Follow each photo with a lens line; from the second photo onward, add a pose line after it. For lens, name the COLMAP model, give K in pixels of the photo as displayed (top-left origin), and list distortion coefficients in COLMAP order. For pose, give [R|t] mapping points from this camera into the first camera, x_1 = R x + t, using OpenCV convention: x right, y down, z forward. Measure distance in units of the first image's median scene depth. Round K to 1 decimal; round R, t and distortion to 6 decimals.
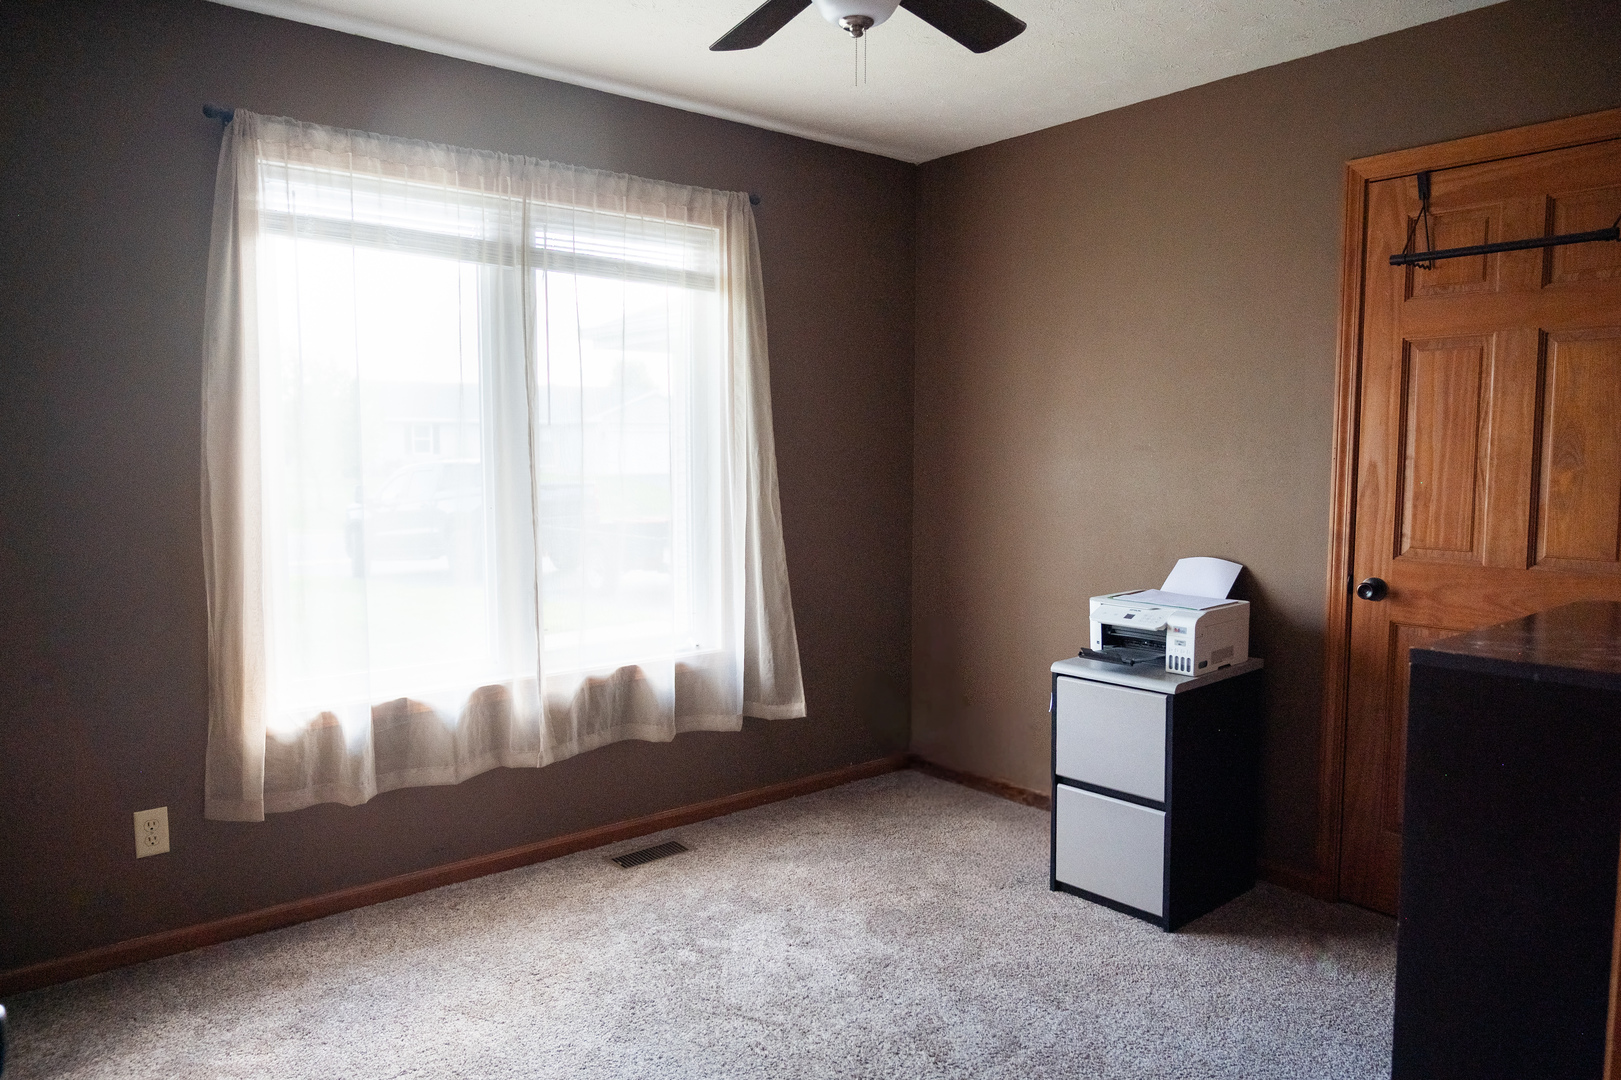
lens RADIAL K [[1099.9, 0, 810.5], [0, 1099.9, 540.0], [0, 0, 1]] dist [-0.011743, -0.001360]
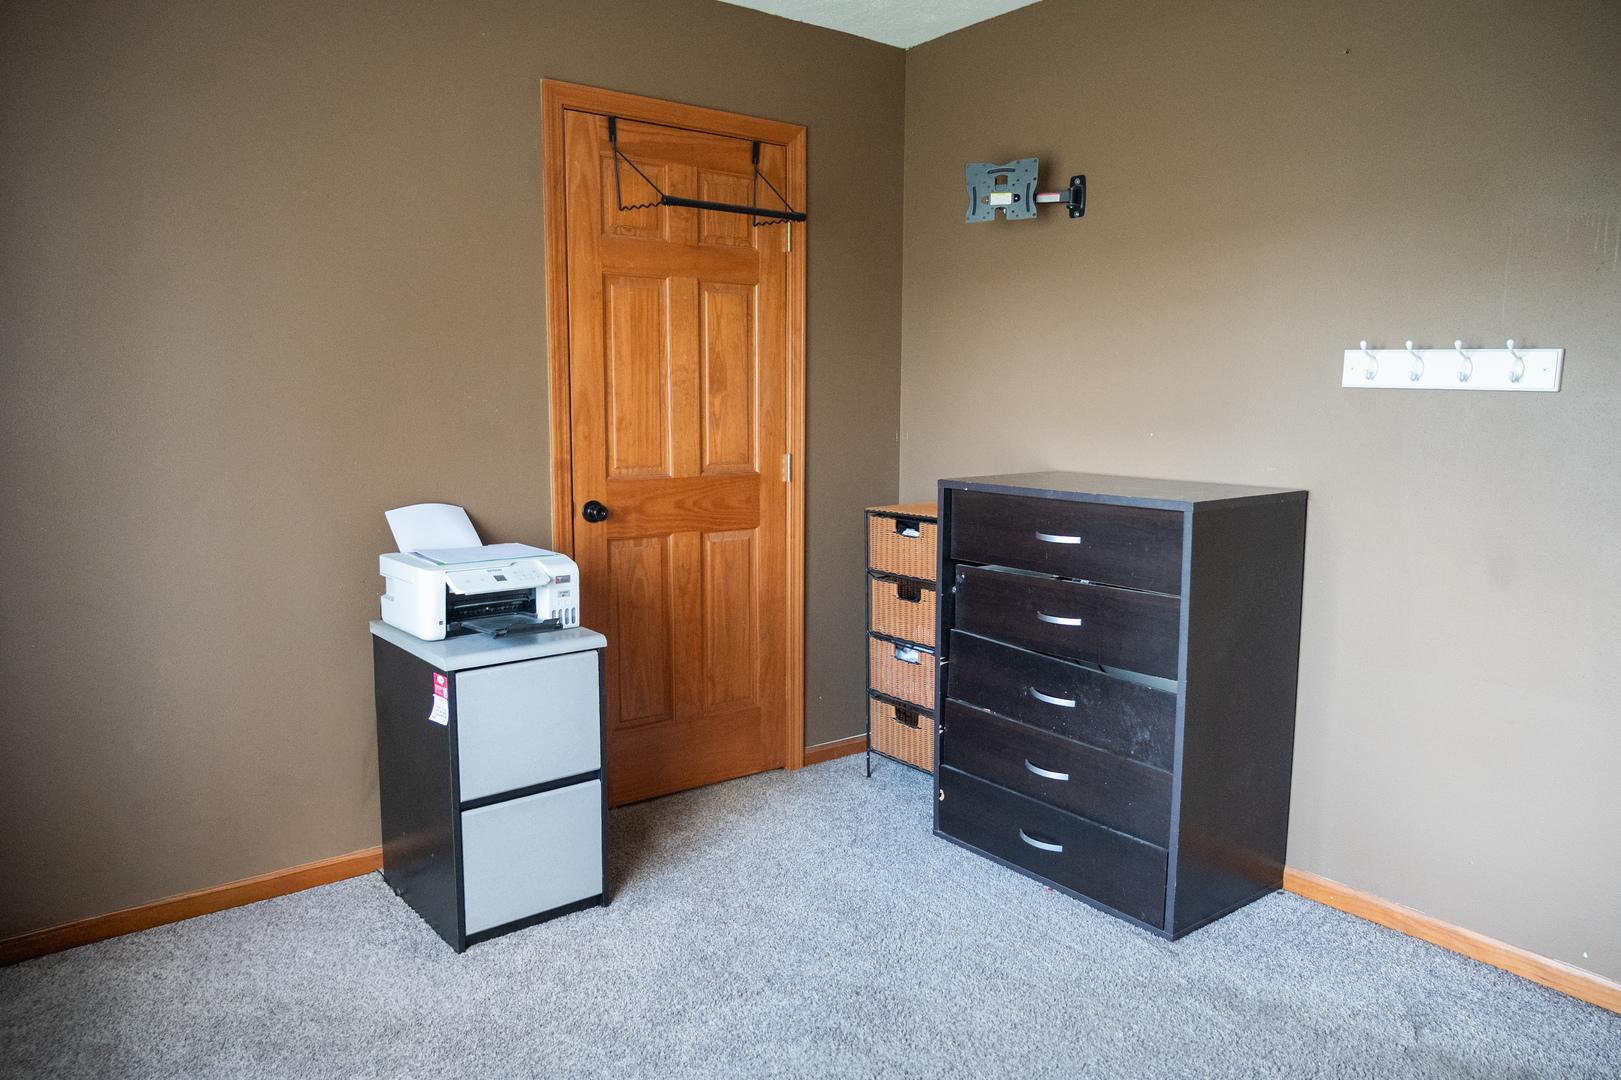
lens RADIAL K [[1095.0, 0, 810.5], [0, 1095.0, 540.0], [0, 0, 1]] dist [-0.050105, 0.000715]
pose [[0.046182, -0.130430, 0.990381, -0.521875], [0.078579, 0.988841, 0.126563, -0.044580], [-0.995838, 0.071978, 0.055916, 0.758400]]
